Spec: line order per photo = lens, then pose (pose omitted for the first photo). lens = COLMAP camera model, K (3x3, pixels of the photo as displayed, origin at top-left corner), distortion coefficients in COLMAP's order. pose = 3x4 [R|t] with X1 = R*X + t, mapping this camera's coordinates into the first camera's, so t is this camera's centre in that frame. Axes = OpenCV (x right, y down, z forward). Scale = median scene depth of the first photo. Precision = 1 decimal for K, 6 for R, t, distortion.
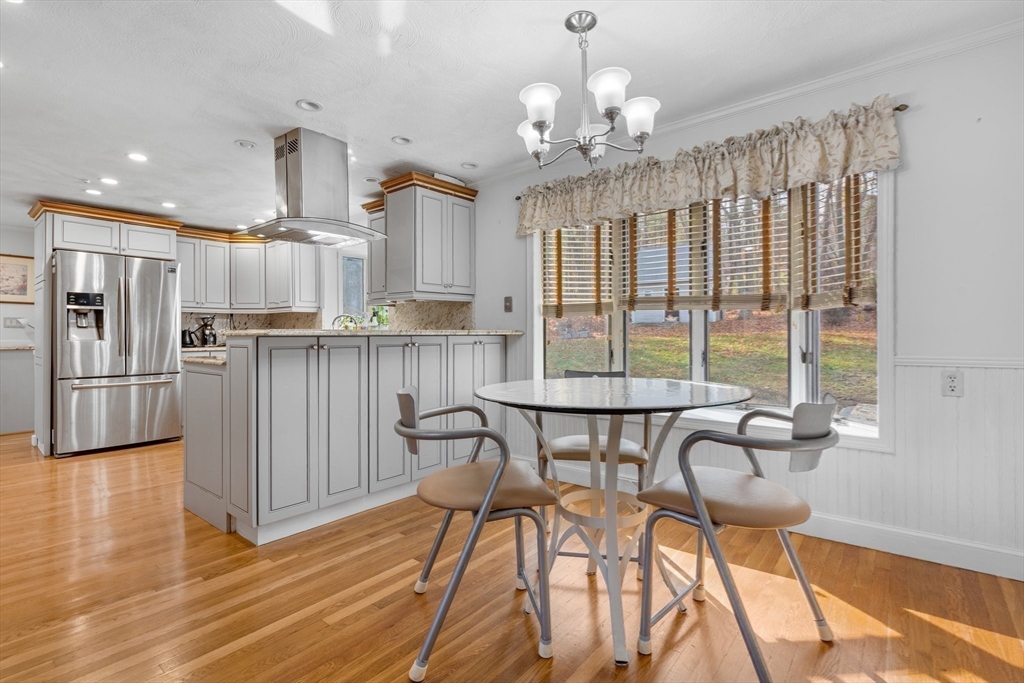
lens RADIAL K [[479.9, 0, 508.9], [0, 479.9, 329.3], [0, 0, 1]] dist [0.001649, 0.000585]
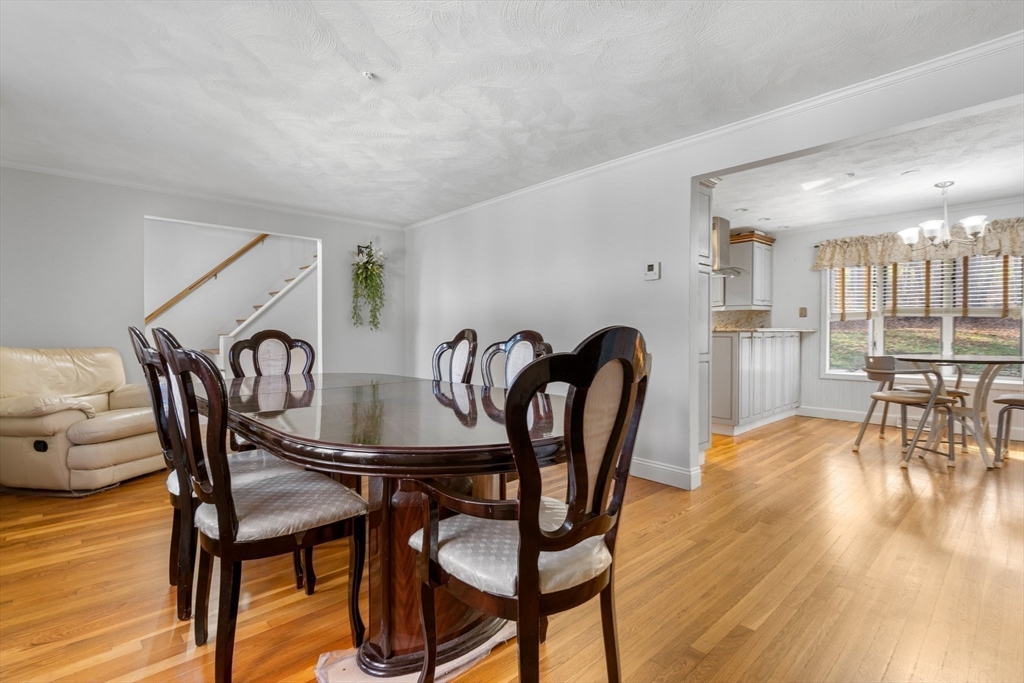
lens RADIAL K [[479.9, 0, 508.9], [0, 479.9, 329.3], [0, 0, 1]] dist [0.001649, 0.000585]
pose [[0.991183, 0.003722, -0.132450, -0.775253], [-0.002819, 0.999972, 0.007001, -0.004857], [0.132473, -0.006566, 0.991165, -0.718623]]
